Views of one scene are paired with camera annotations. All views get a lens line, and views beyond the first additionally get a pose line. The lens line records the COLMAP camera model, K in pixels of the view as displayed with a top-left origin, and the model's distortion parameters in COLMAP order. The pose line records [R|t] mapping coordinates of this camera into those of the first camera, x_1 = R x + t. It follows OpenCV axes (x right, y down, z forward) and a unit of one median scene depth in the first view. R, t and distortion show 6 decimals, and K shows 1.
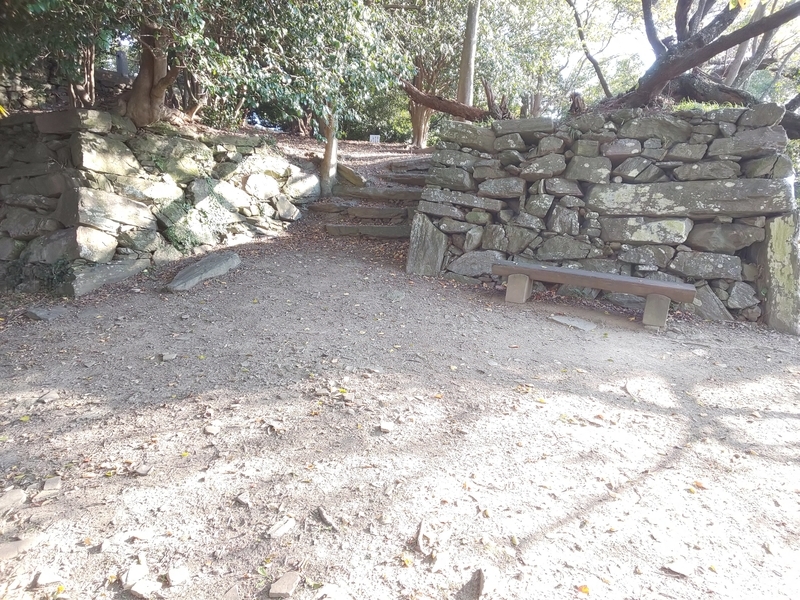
lens RADIAL K [[512.7, 0, 402.8], [0, 512.7, 299.4], [0, 0, 1]] dist [0.007885, -0.025218]
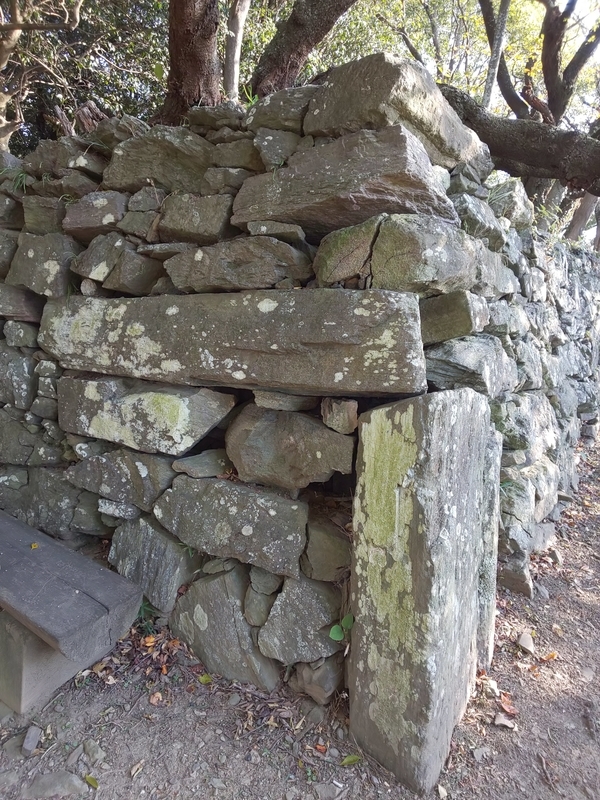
lens RADIAL K [[512.7, 0, 295.7], [0, 512.7, 401.4], [0, 0, 1]] dist [0.007885, -0.025218]
pose [[0.993469, 0.042899, -0.105732, 0.684695], [-0.044177, 0.998976, -0.009775, -0.153117], [0.105205, 0.014382, 0.994347, 0.642131]]
